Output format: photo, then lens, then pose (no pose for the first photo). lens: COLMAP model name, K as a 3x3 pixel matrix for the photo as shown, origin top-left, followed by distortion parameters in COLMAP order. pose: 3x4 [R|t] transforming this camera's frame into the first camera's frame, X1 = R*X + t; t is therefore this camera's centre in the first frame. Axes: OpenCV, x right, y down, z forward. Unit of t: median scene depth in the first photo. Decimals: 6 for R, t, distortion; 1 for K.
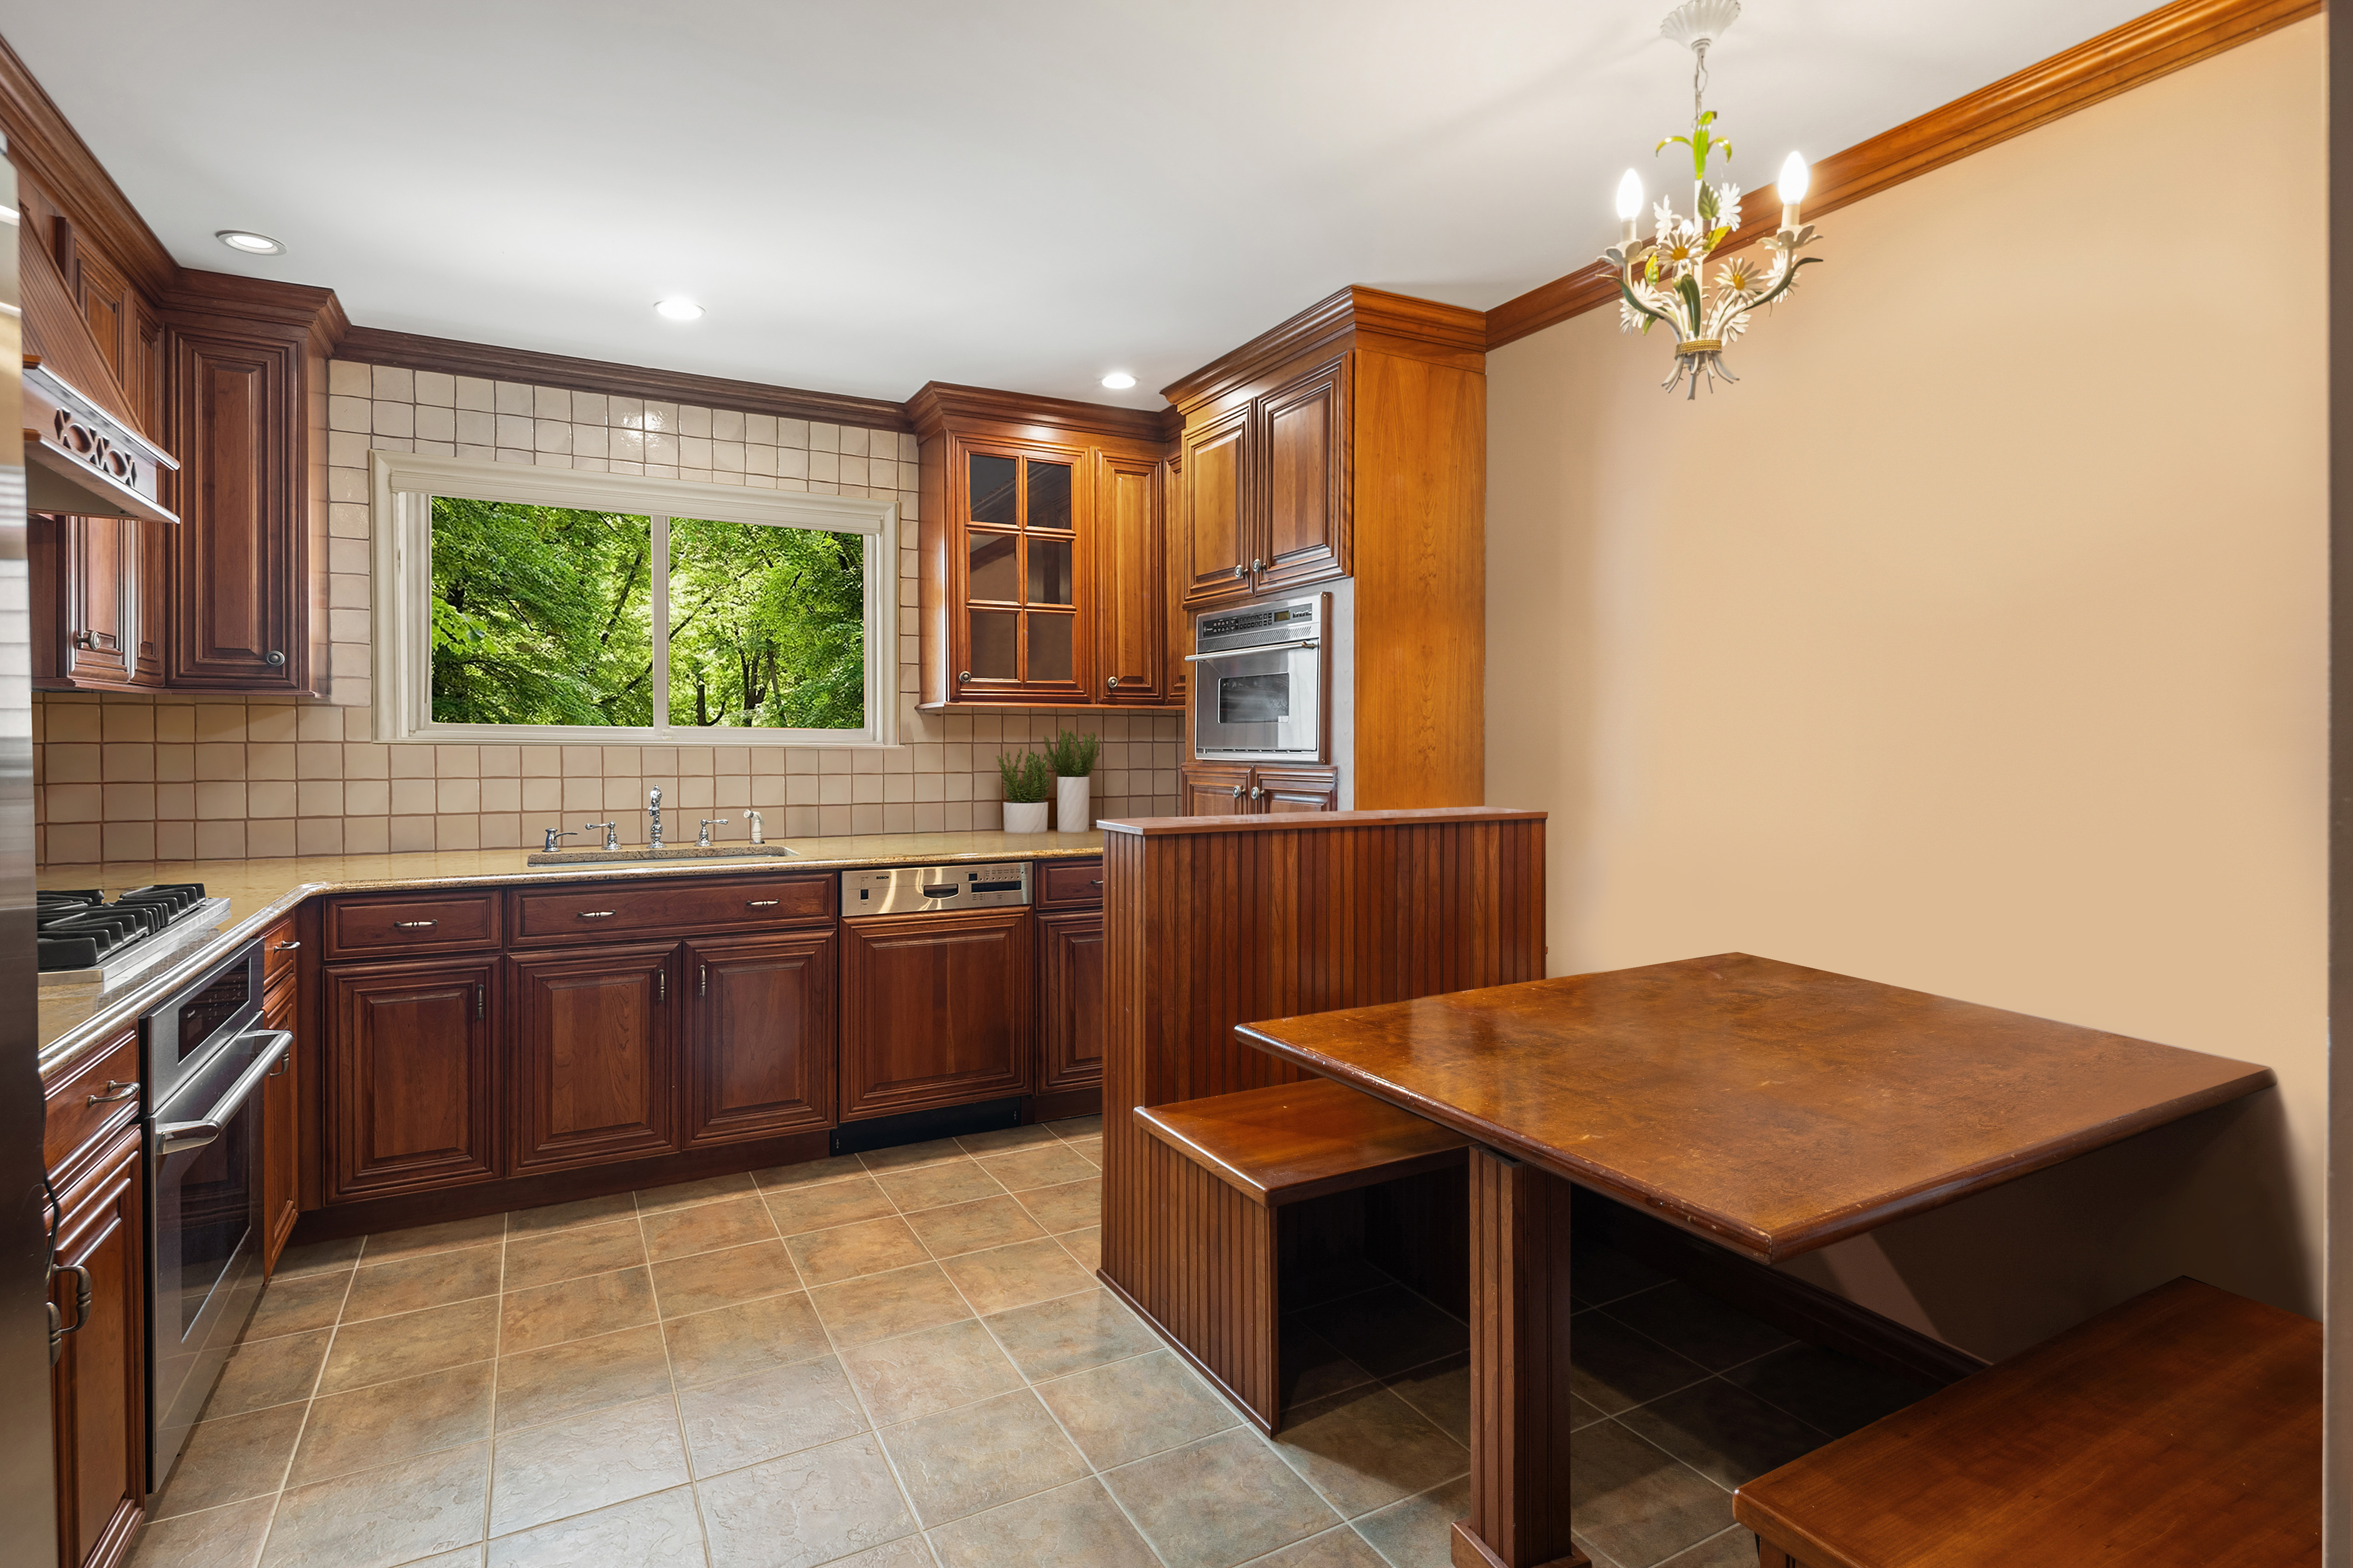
lens RADIAL K [[1141.8, 0, 1165.5], [0, 1141.8, 774.8], [0, 0, 1]] dist [-0.001362, 0.001412]
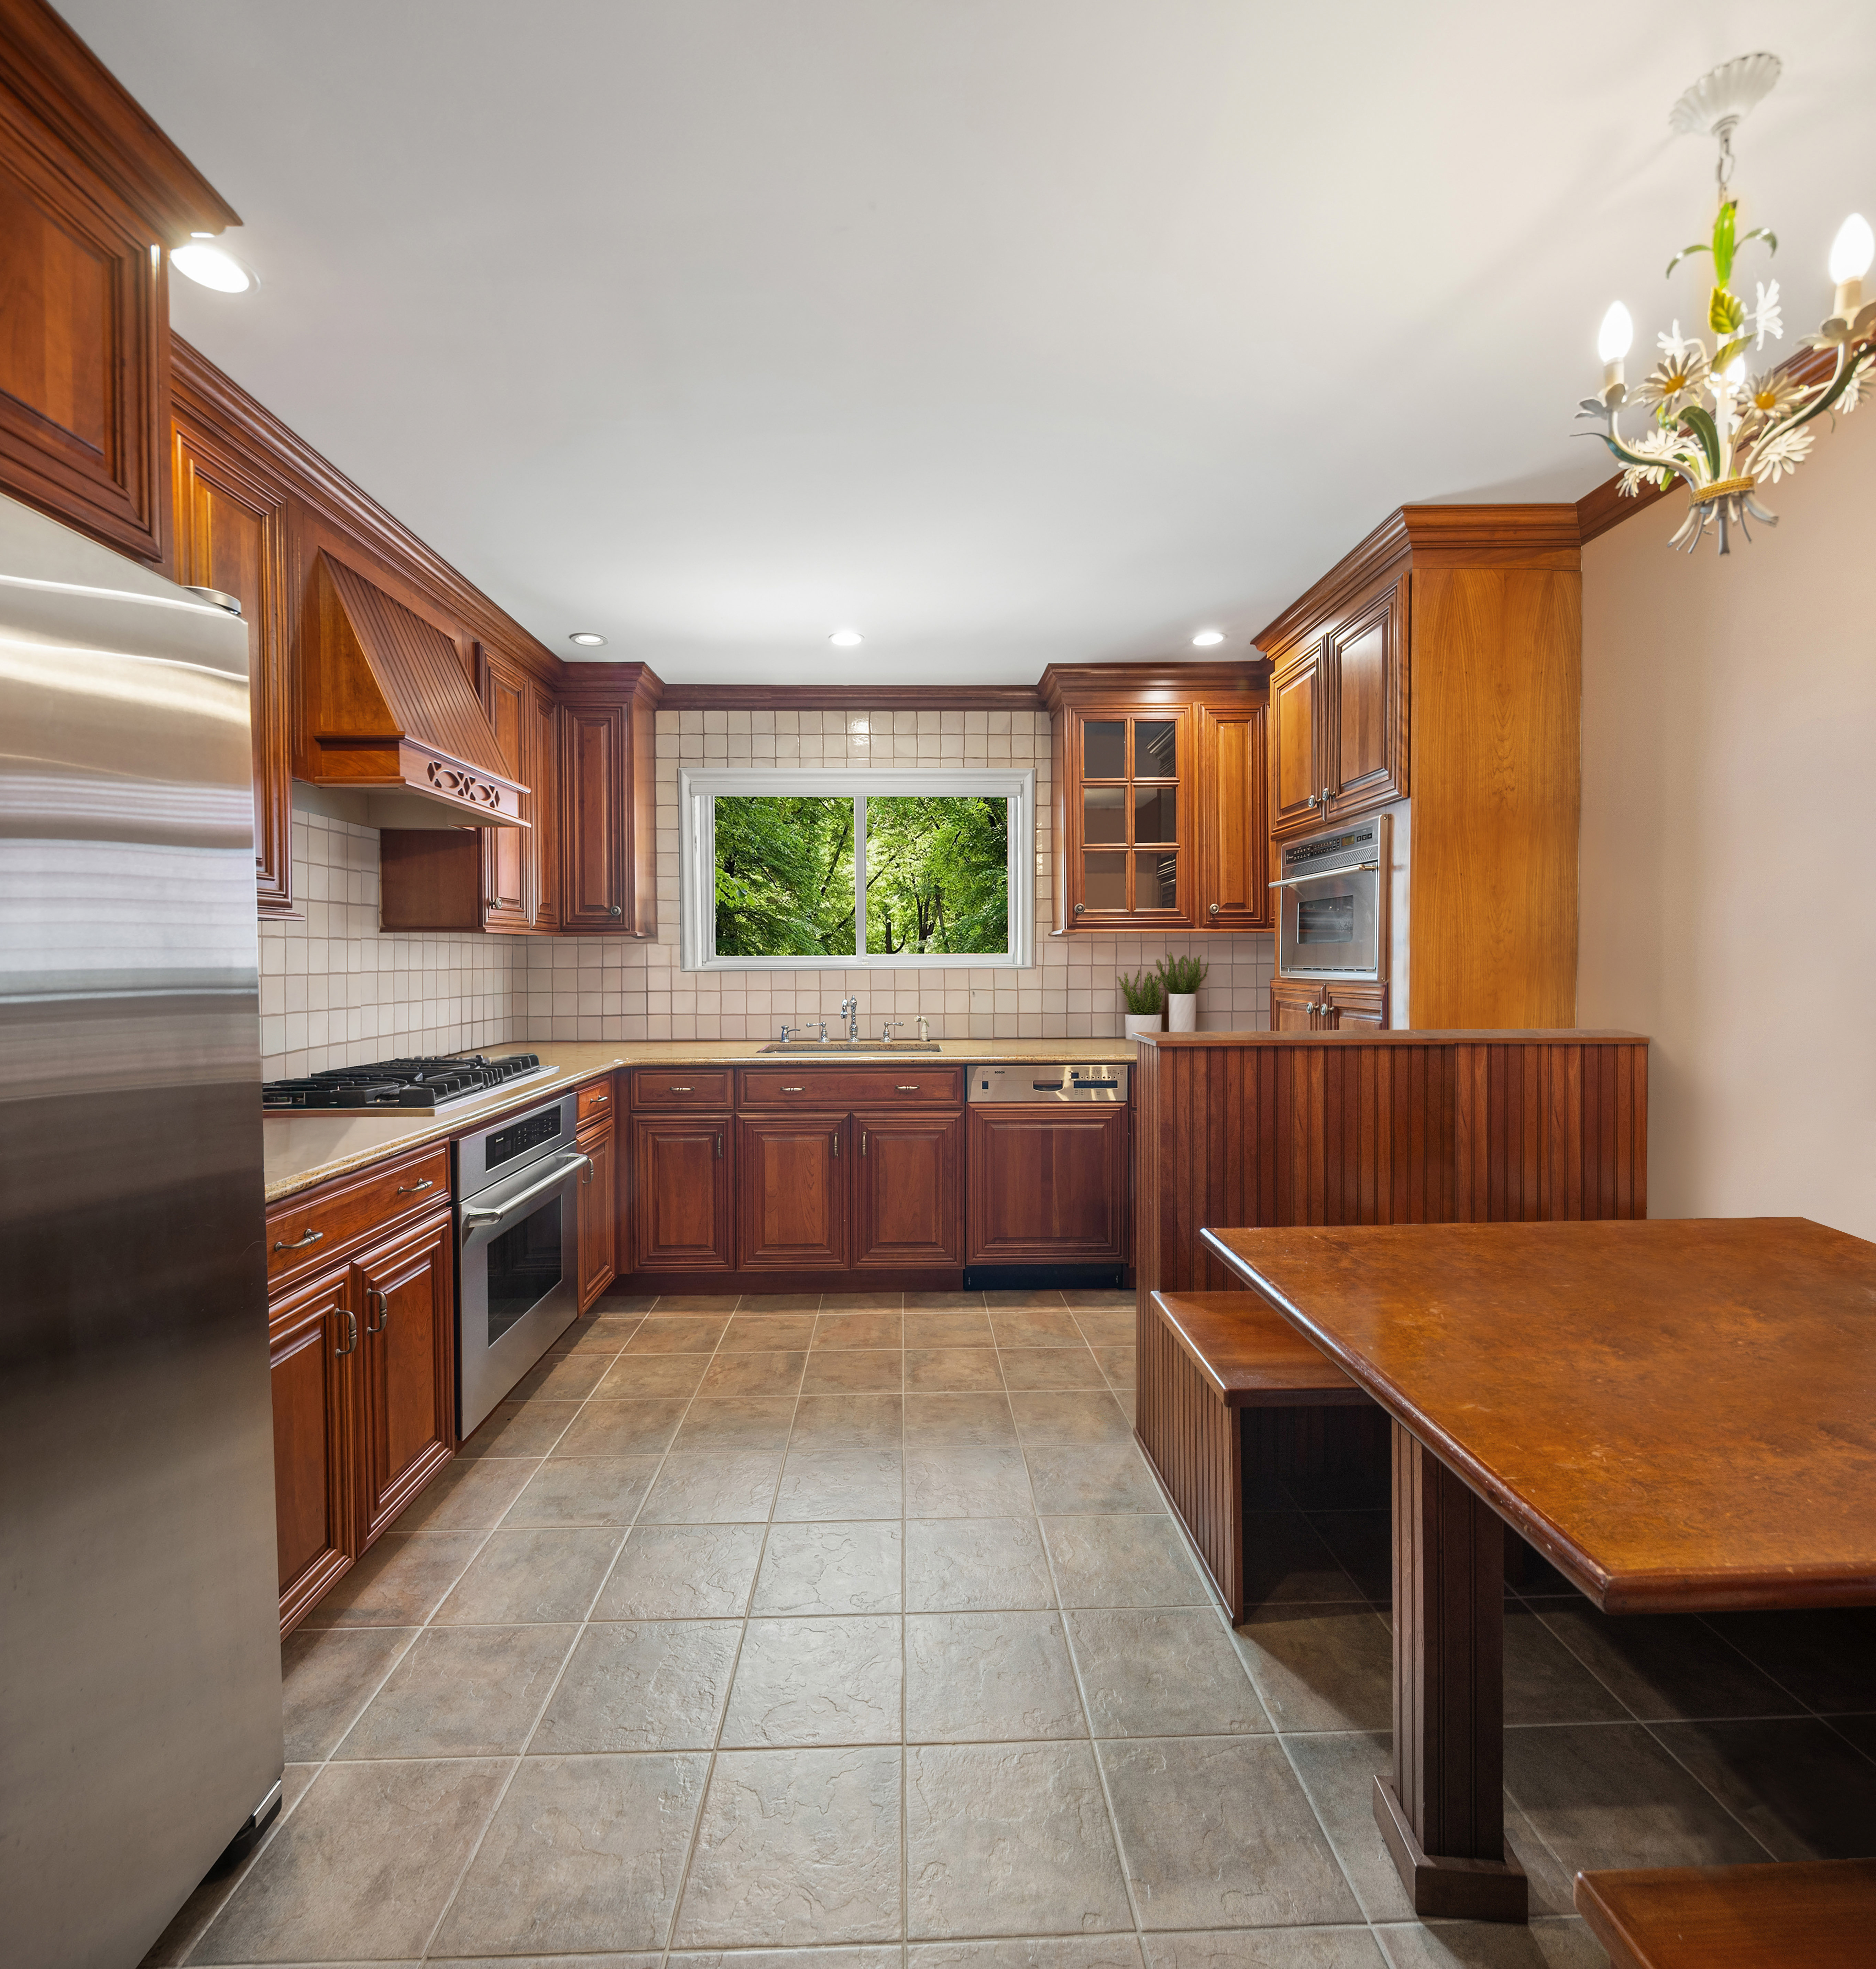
lens RADIAL K [[922.2, 0, 938.0], [0, 922.2, 984.5], [0, 0, 1]] dist [0.006326, -0.001439]
pose [[0.894098, 0.005295, -0.447840, 0.156132], [-0.006723, 0.999976, -0.001599, -0.003781], [0.447821, 0.004440, 0.894112, 0.082167]]
